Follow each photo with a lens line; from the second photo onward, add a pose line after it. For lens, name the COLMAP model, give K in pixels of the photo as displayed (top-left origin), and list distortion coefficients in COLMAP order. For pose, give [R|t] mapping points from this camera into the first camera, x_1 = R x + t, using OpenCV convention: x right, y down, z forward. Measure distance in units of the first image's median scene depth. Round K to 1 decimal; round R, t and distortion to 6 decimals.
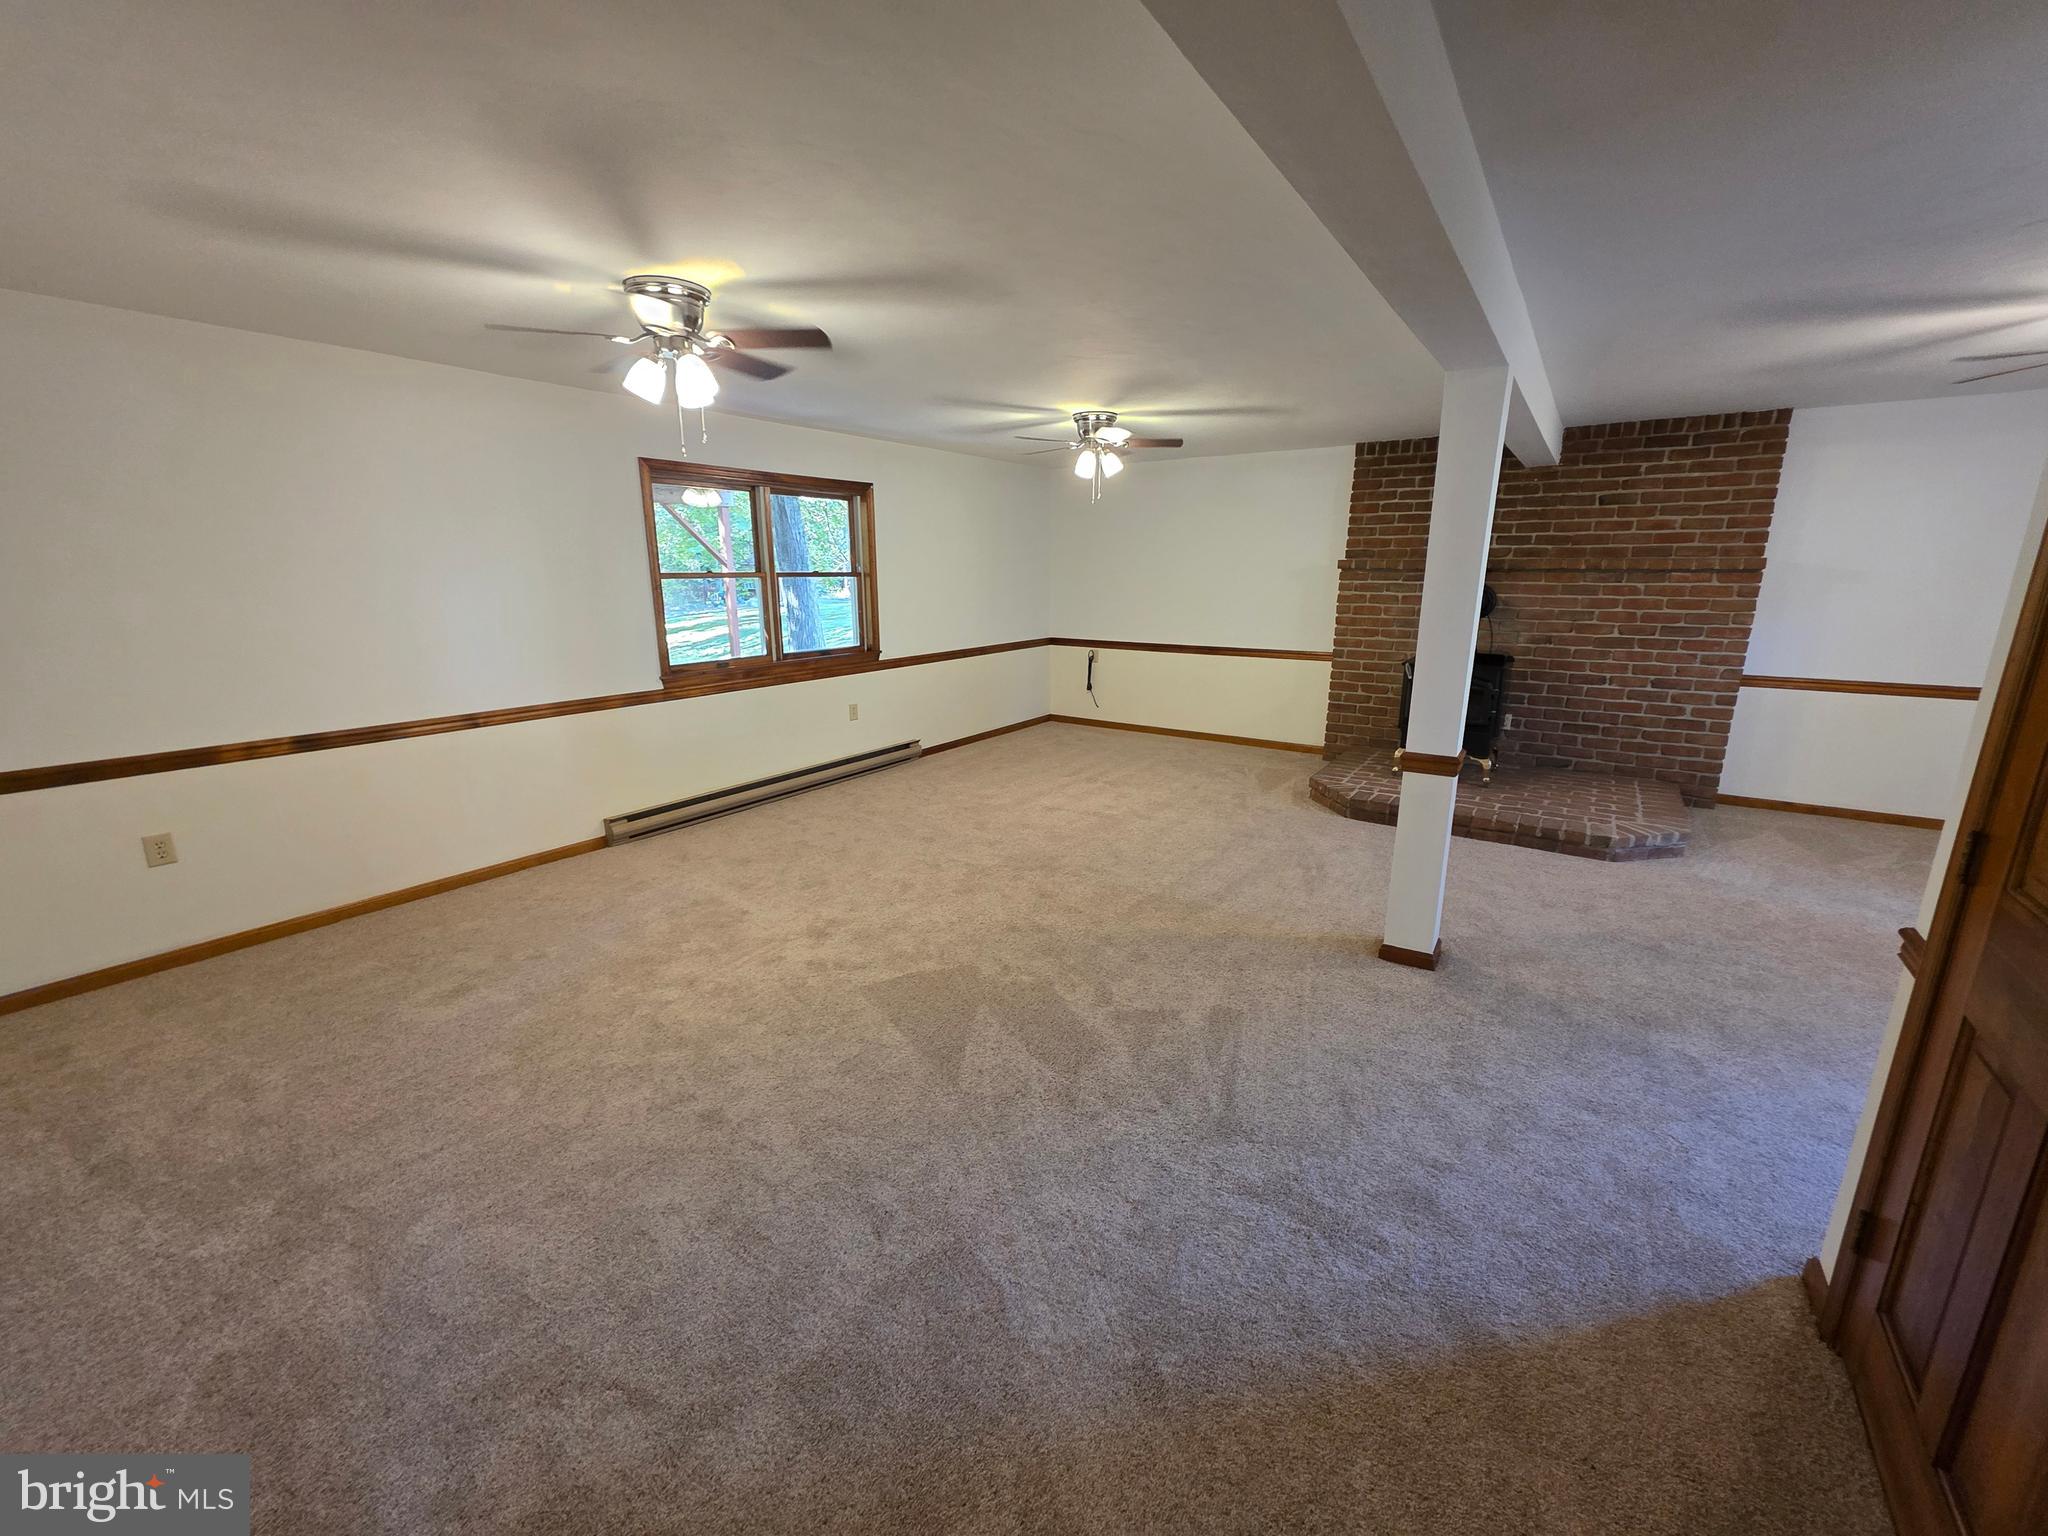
lens RADIAL K [[817.3, 0, 1028.4], [0, 817.3, 770.6], [0, 0, 1]] dist [0.006877, -0.000624]
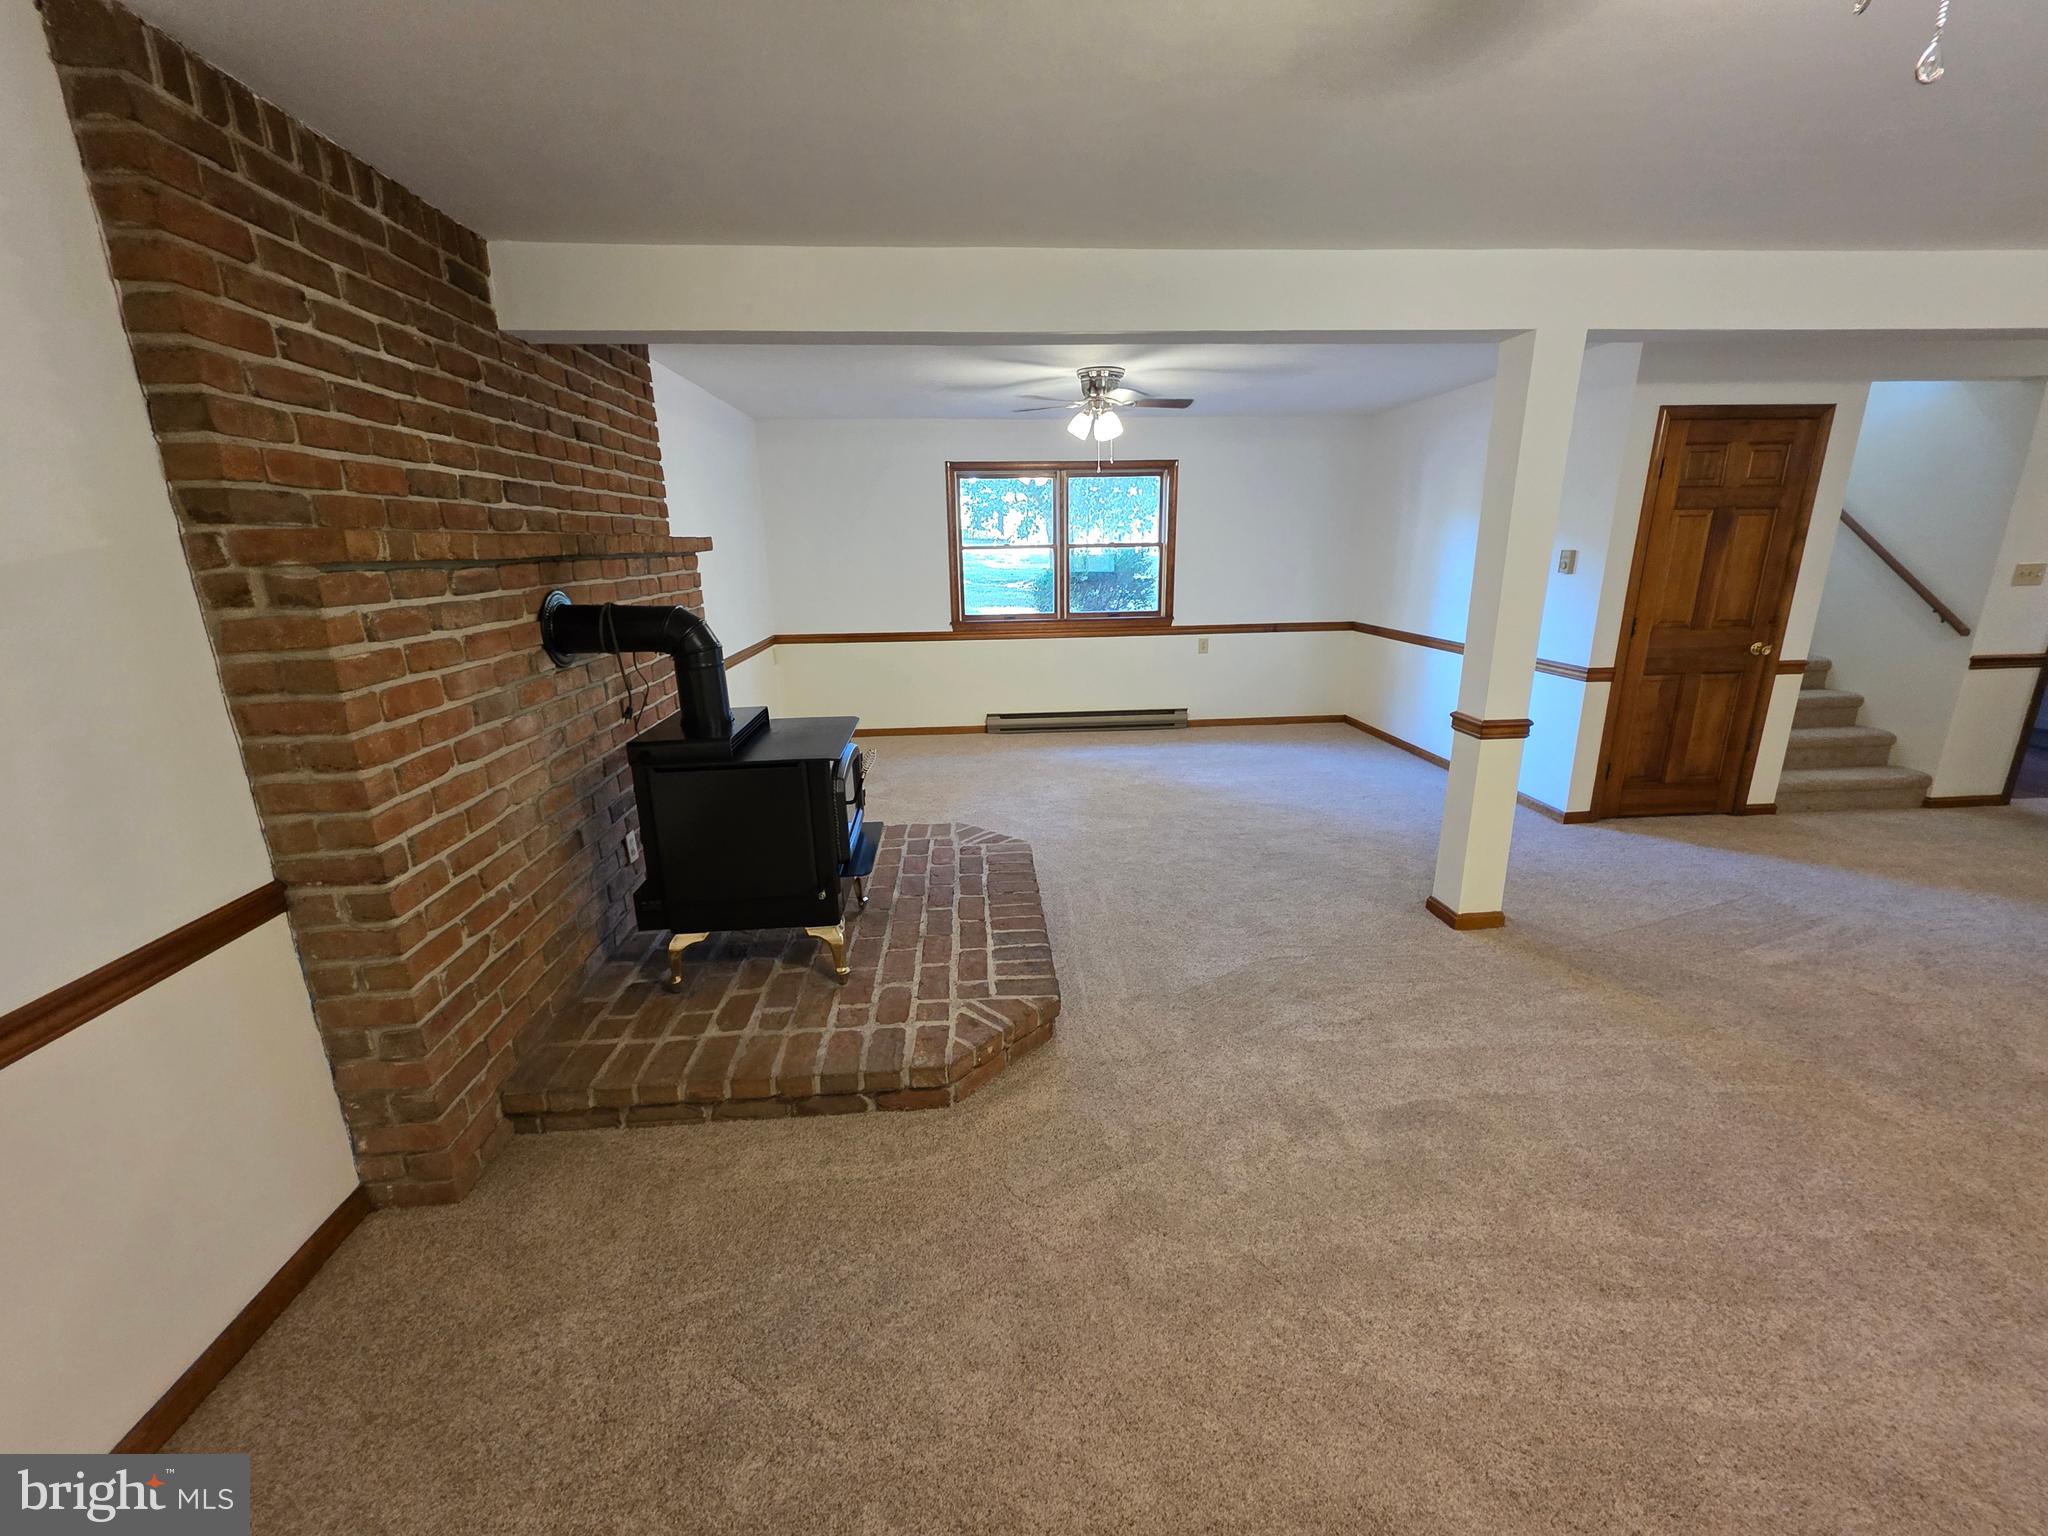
lens RADIAL K [[817.3, 0, 1022.4], [0, 817.3, 758.9], [0, 0, 1]] dist [0.006877, -0.000624]
pose [[-0.622378, -0.190243, 0.759245, 0.043183], [0.208101, 0.894882, 0.394816, -0.288346], [-0.754546, 0.403725, -0.517366, 1.155998]]
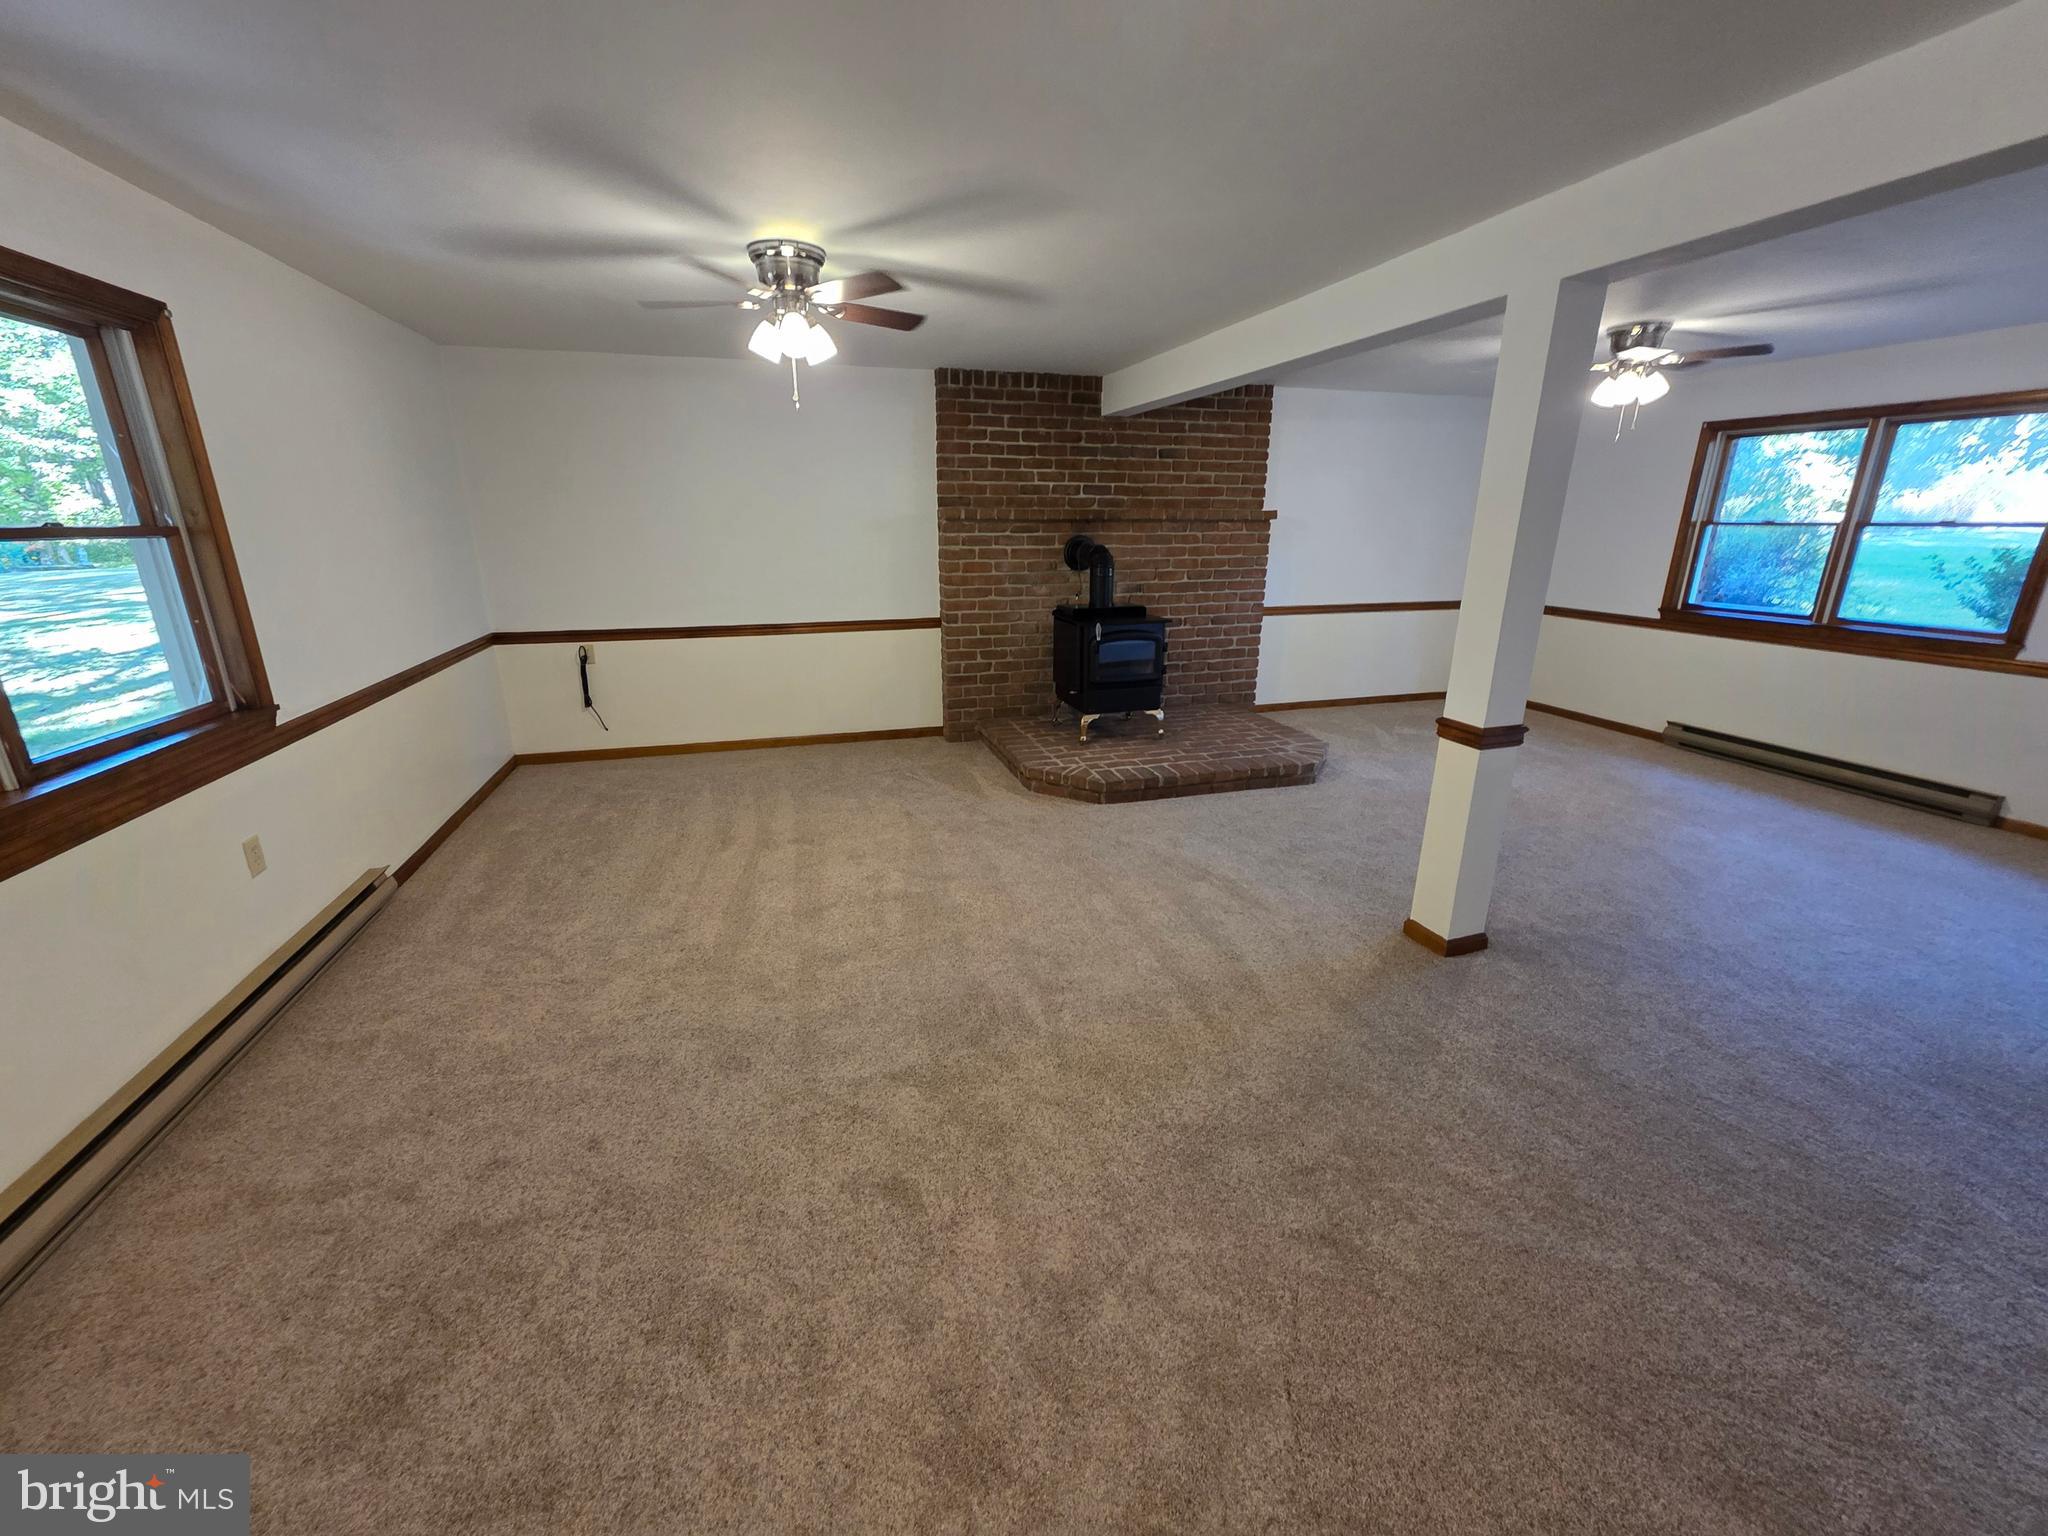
lens RADIAL K [[817.3, 0, 1010.9], [0, 817.3, 768.0], [0, 0, 1]] dist [0.006877, -0.000624]
pose [[0.633186, -0.225662, 0.740373, -0.306311], [0.186526, 0.972851, 0.136999, -0.114793], [-0.751188, 0.051353, 0.658088, 0.469623]]
